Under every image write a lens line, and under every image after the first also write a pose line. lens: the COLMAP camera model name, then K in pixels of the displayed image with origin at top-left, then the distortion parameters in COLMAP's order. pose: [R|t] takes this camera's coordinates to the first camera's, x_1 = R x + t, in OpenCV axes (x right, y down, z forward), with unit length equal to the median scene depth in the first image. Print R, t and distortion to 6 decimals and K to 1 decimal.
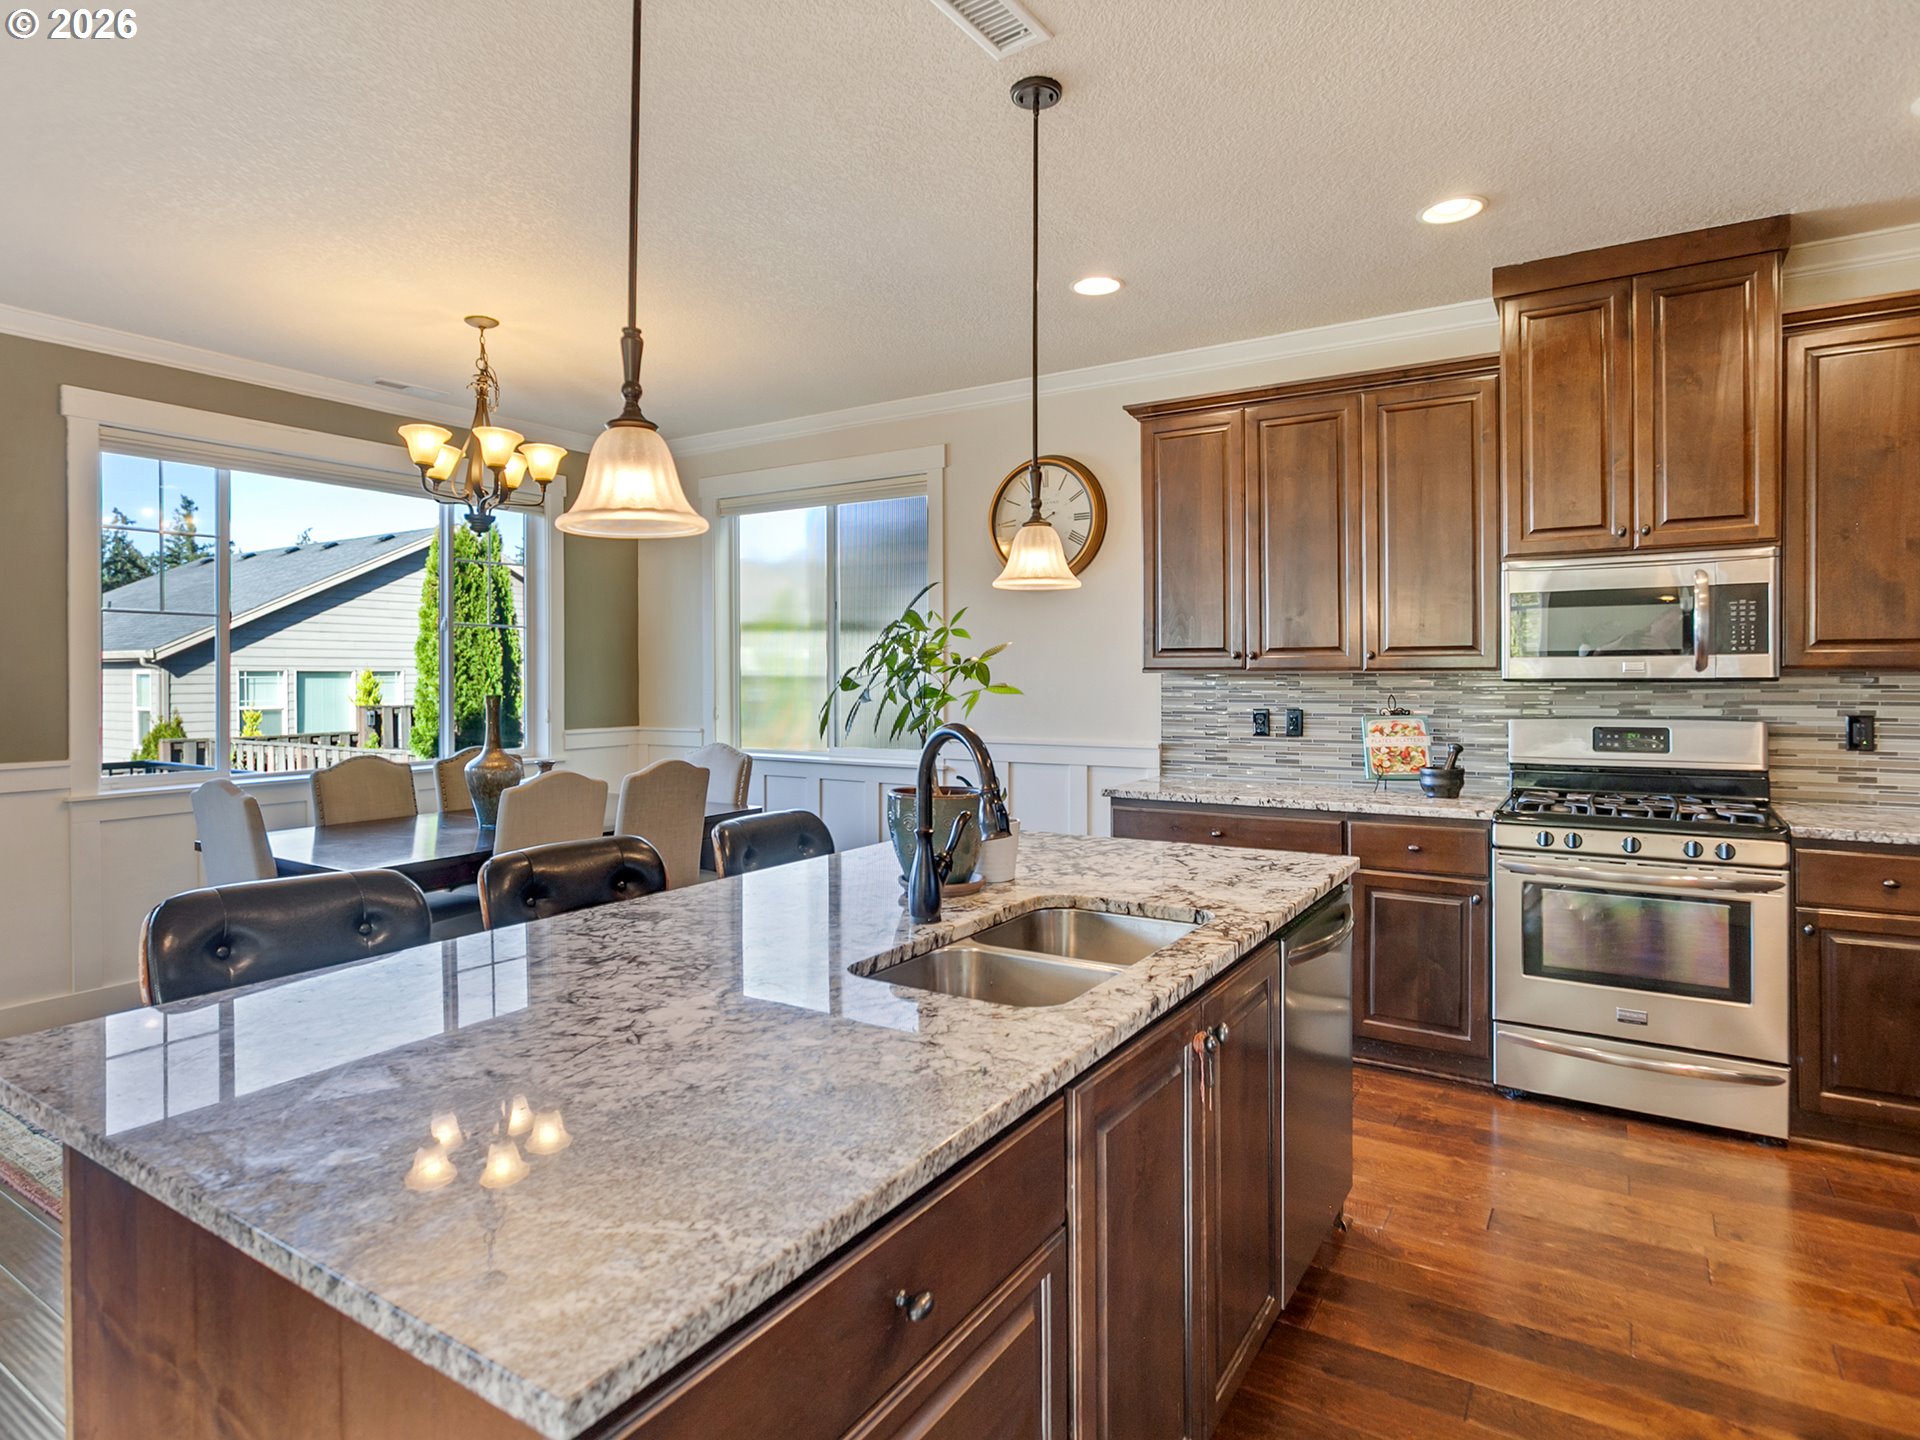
lens RADIAL K [[1070.3, 0, 926.5], [0, 1070.3, 683.4], [0, 0, 1]] dist [0.009276, 0.005816]
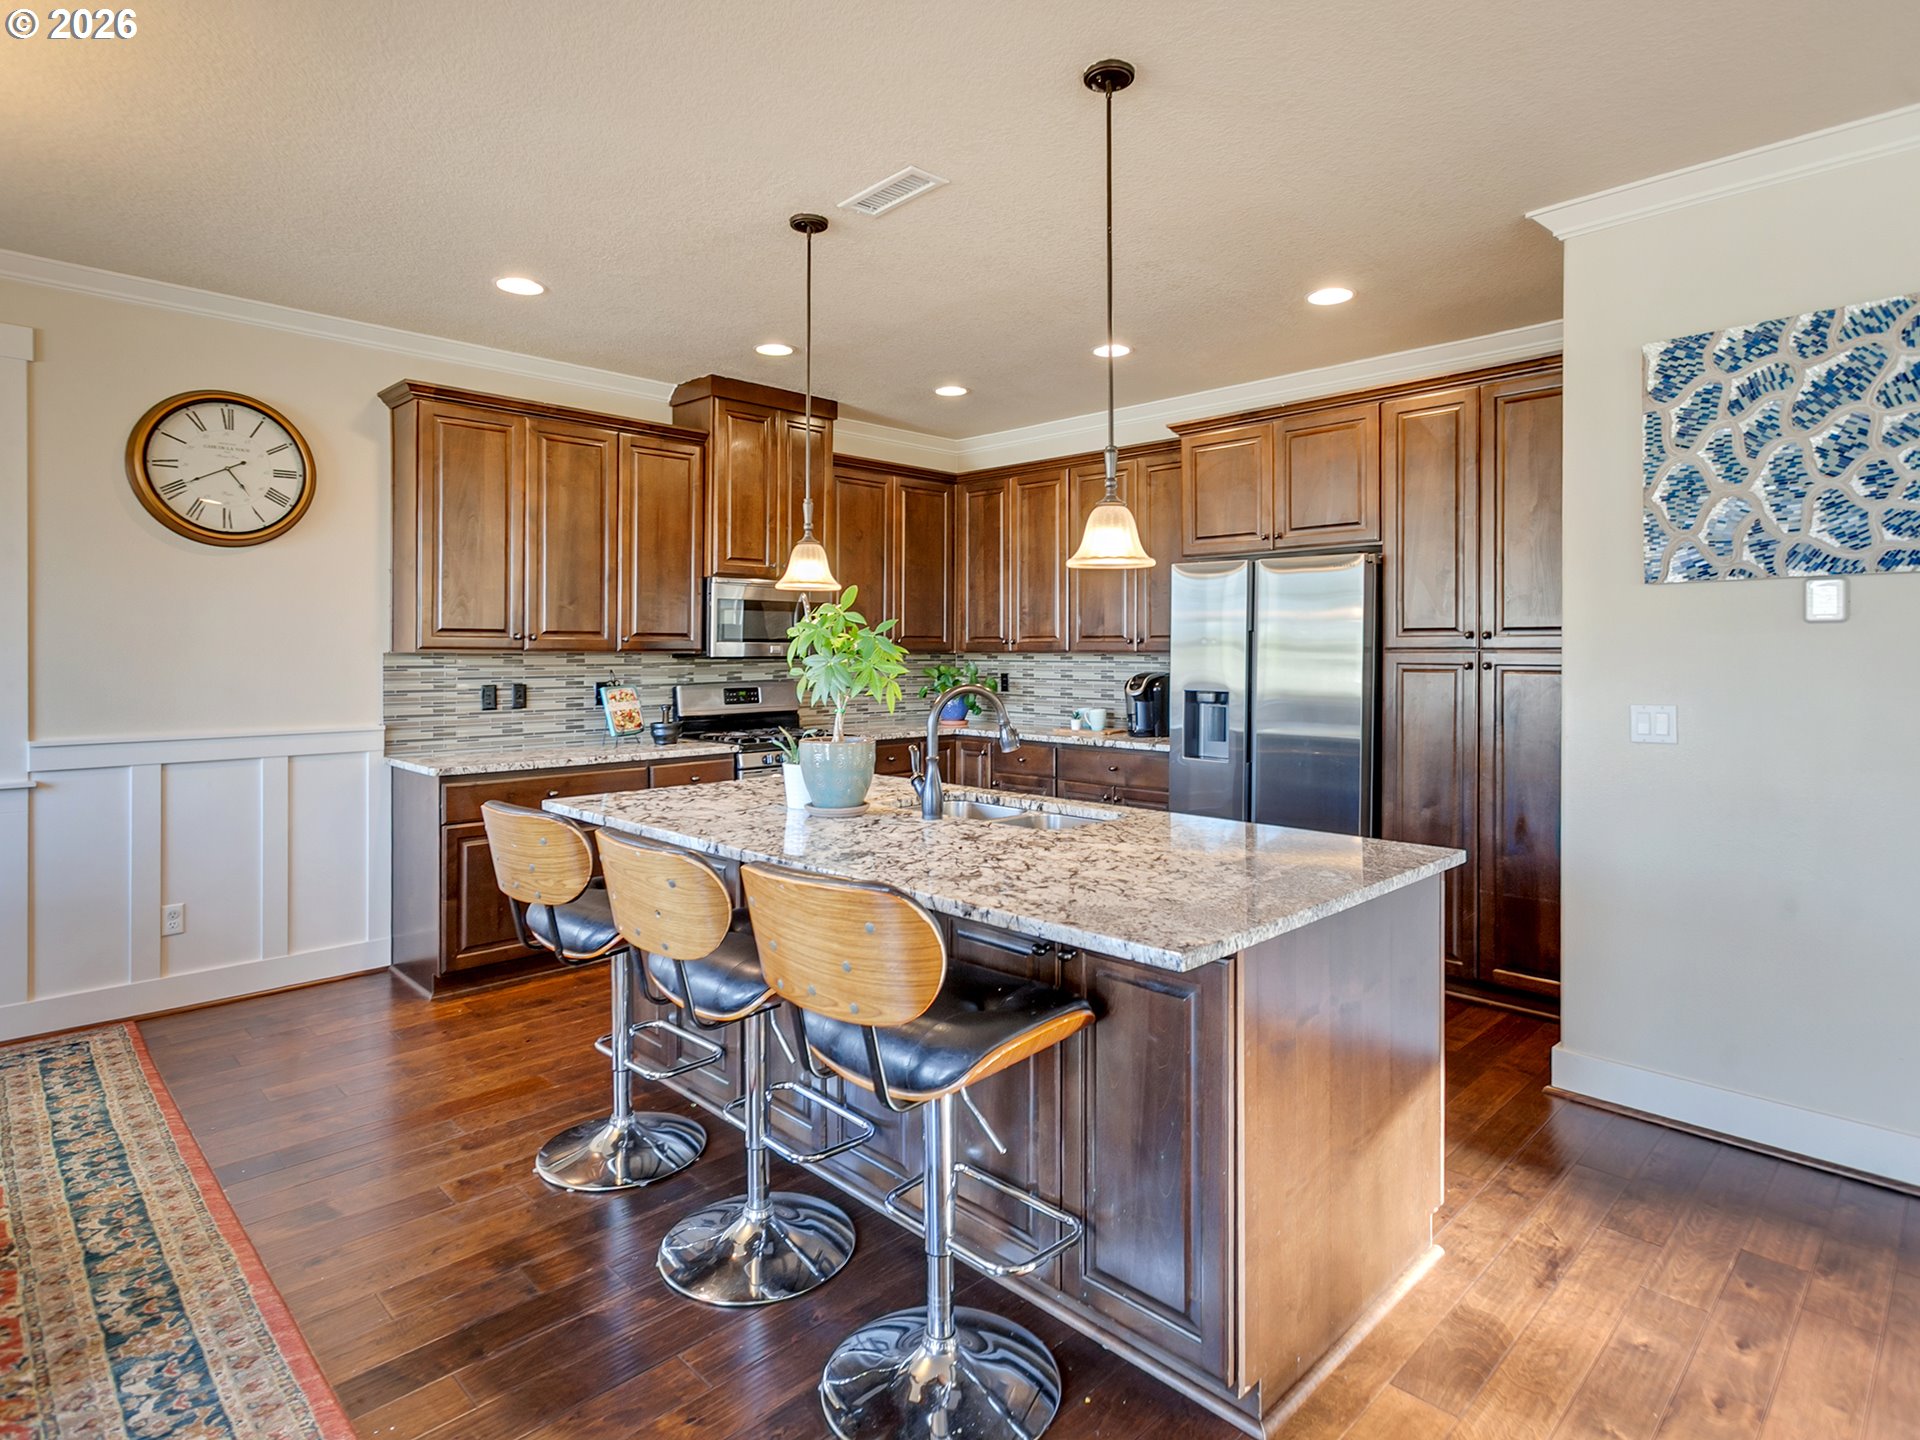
lens RADIAL K [[1070.3, 0, 964.5], [0, 1070.3, 649.9], [0, 0, 1]] dist [0.009276, 0.005816]
pose [[0.204560, 0.005956, 0.978836, -0.624760], [0.010063, 0.999916, -0.008187, 0.001450], [-0.978802, 0.011525, 0.204483, 0.283488]]
